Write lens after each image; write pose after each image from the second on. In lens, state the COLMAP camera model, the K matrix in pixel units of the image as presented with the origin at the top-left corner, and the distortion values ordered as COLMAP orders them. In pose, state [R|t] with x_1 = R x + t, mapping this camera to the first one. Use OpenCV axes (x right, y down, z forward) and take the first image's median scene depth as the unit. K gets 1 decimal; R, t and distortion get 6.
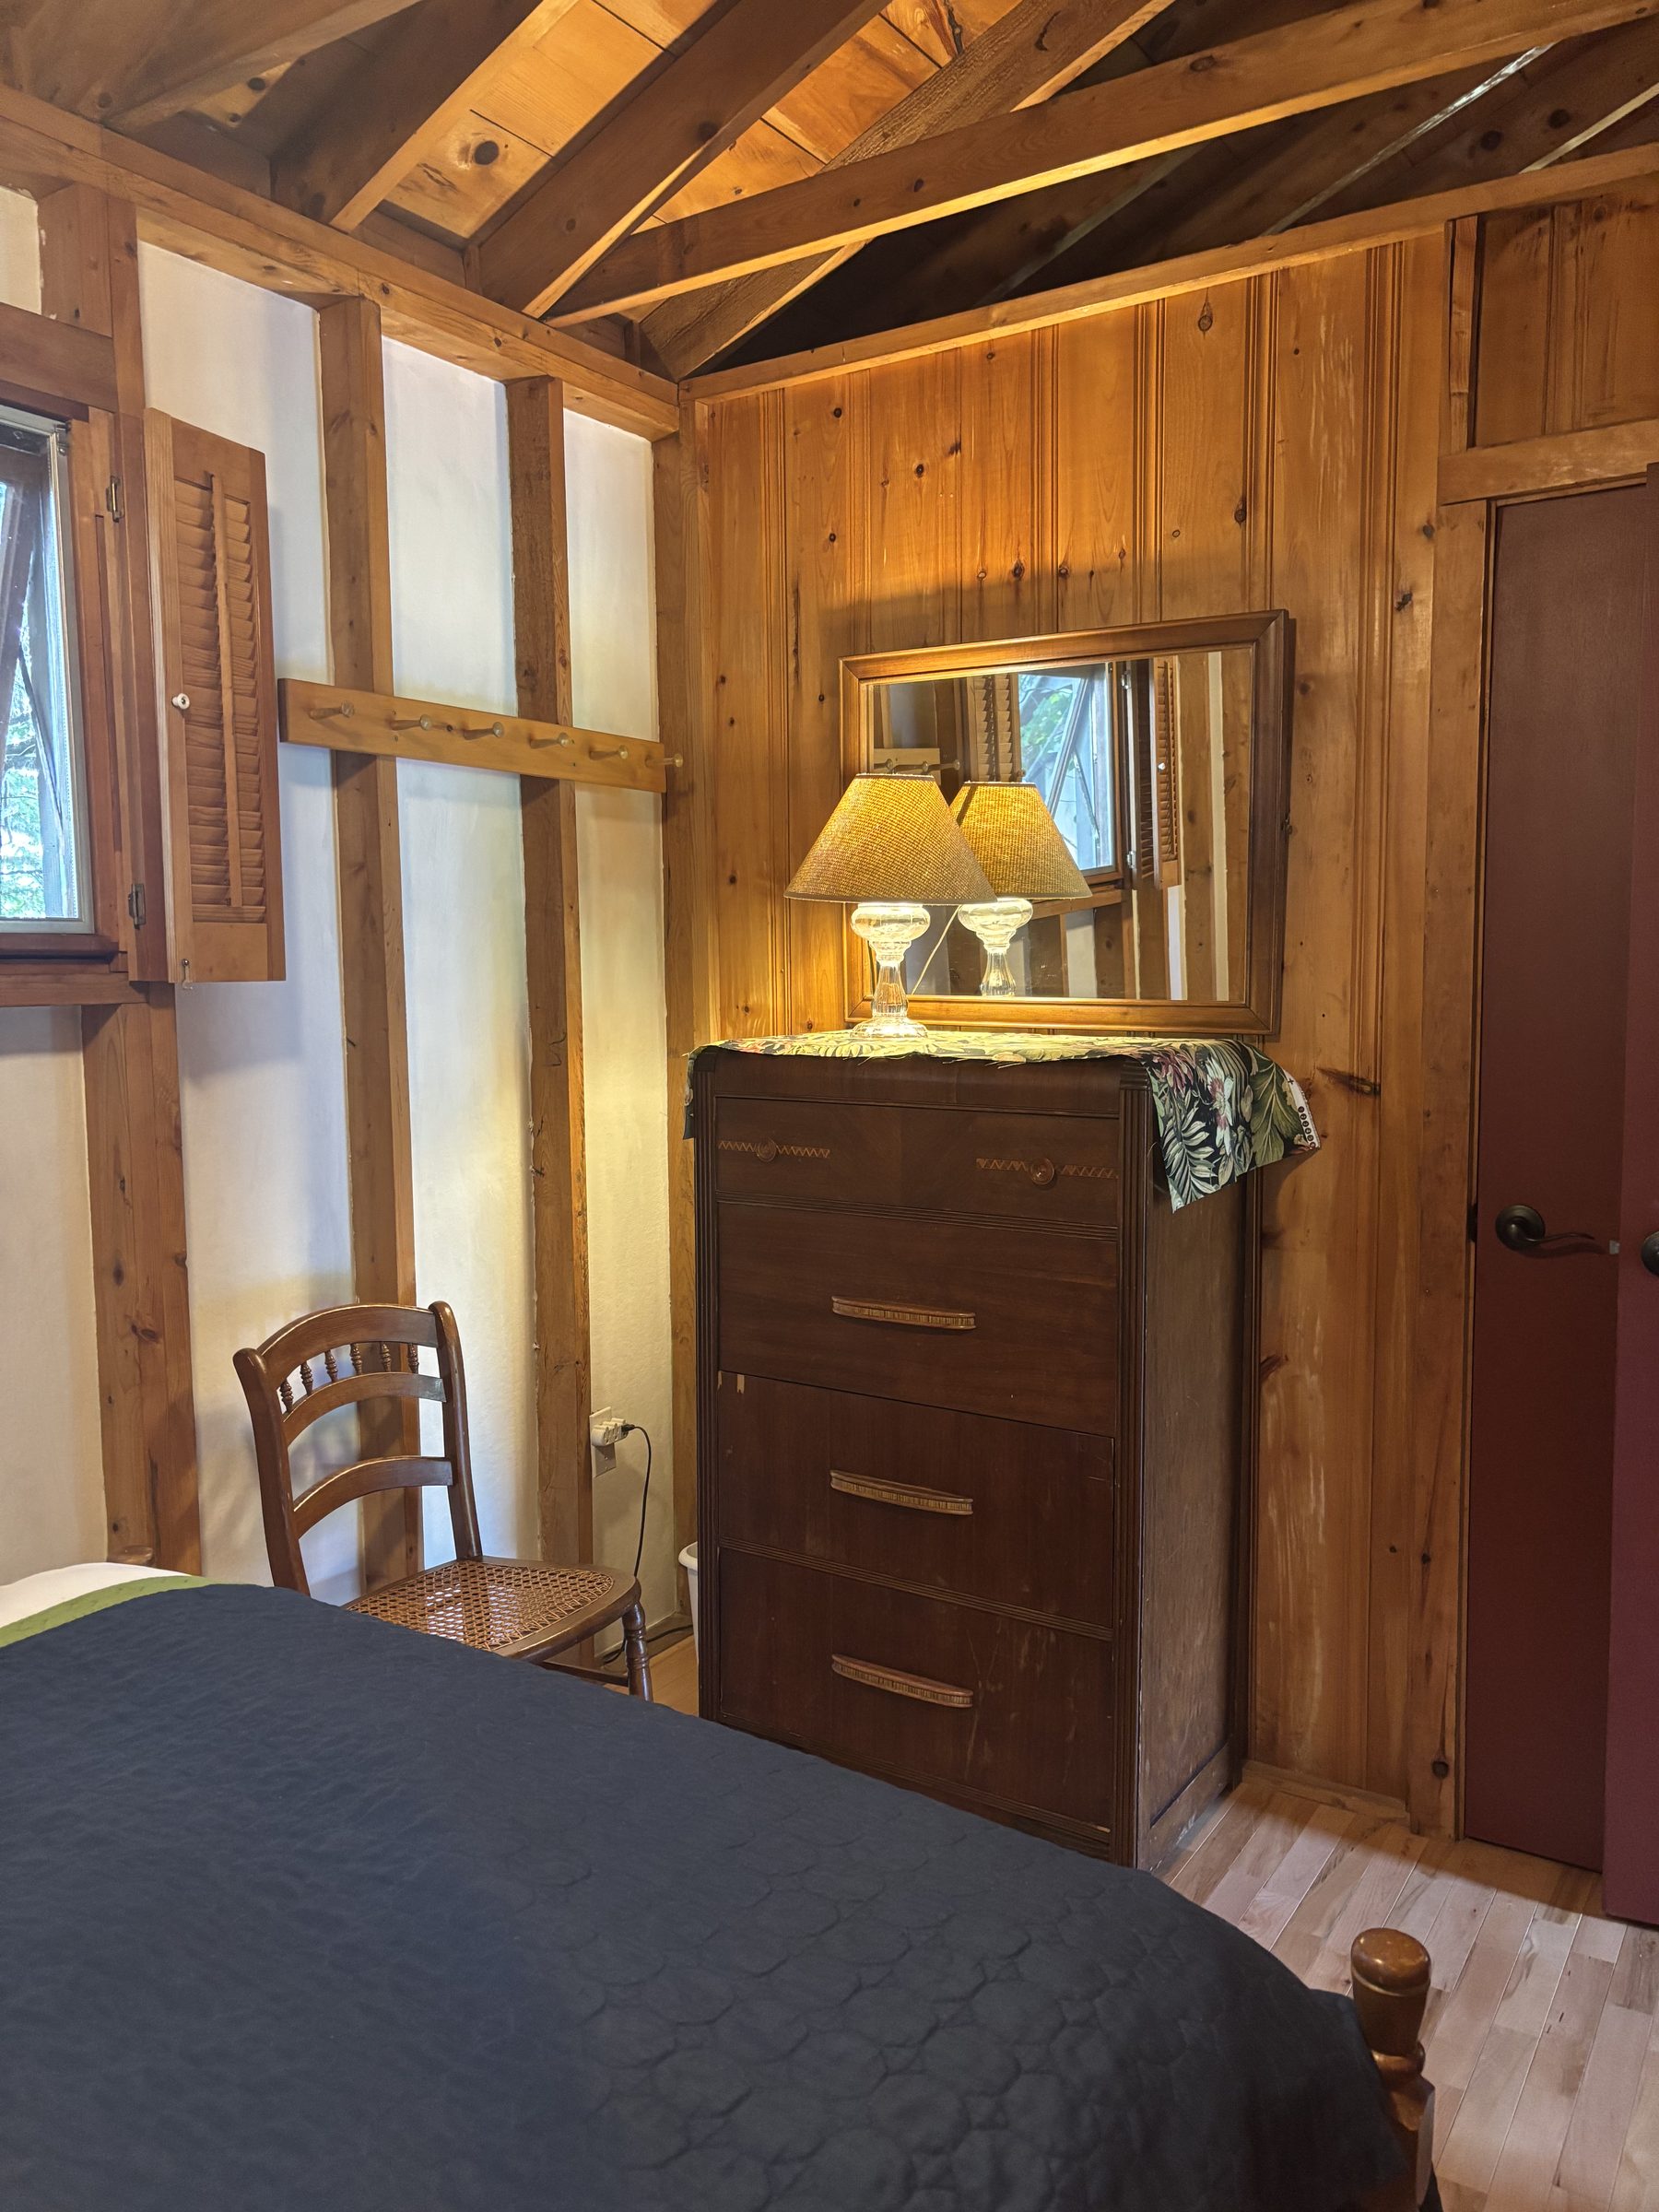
lens RADIAL K [[1737.2, 0, 829.5], [0, 1737.2, 1106.0], [0, 0, 1]] dist [-0.000899, -0.000346]
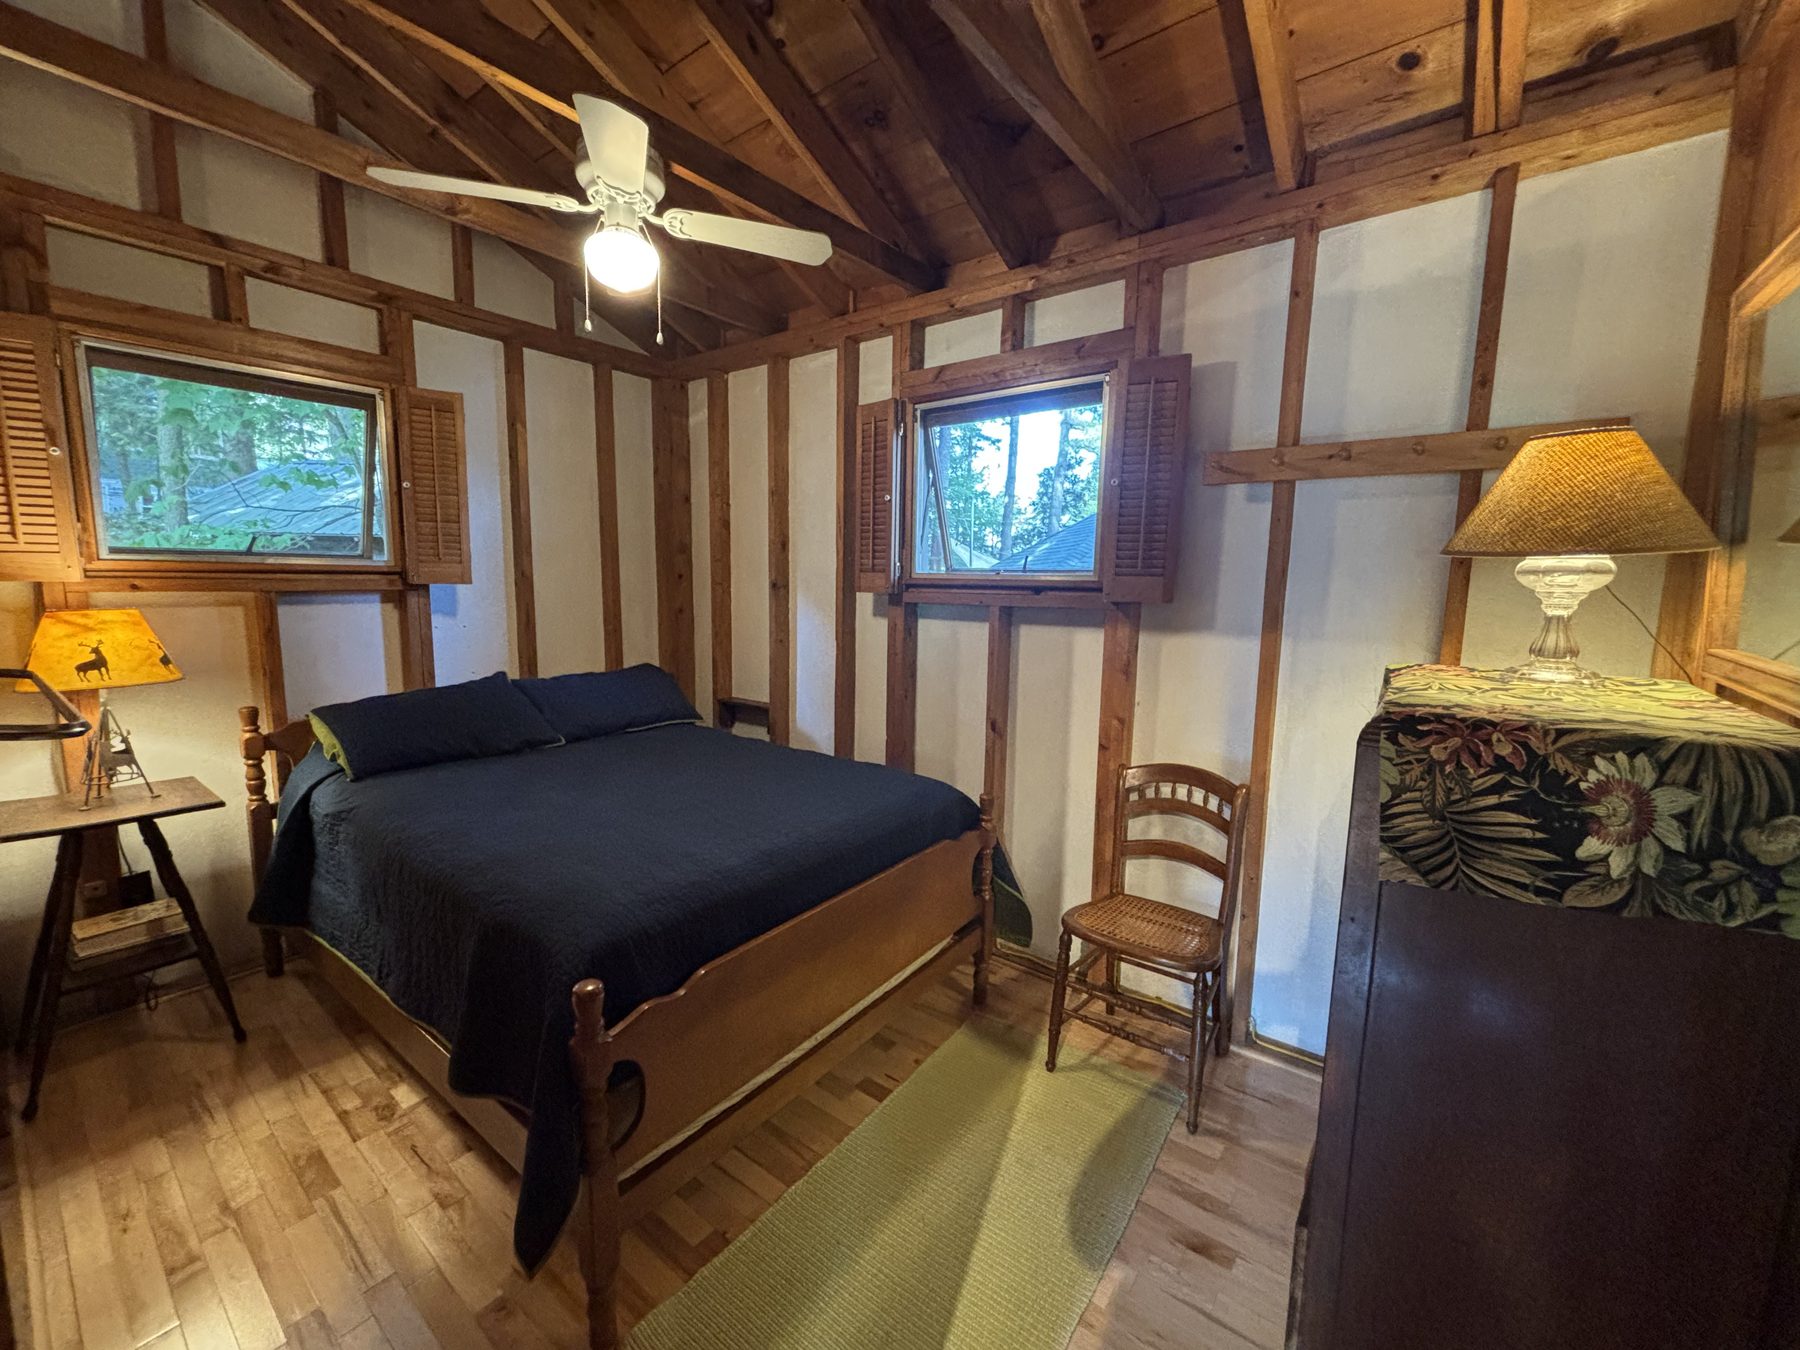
lens RADIAL K [[710.2, 0, 899.7], [0, 710.2, 674.1], [0, 0, 1]] dist [-0.018650, 0.000096]
pose [[-0.047507, 0.137825, -0.989317, 0.545247], [-0.085037, 0.986281, 0.141486, -0.079802], [0.995245, 0.090850, -0.035135, 0.692269]]
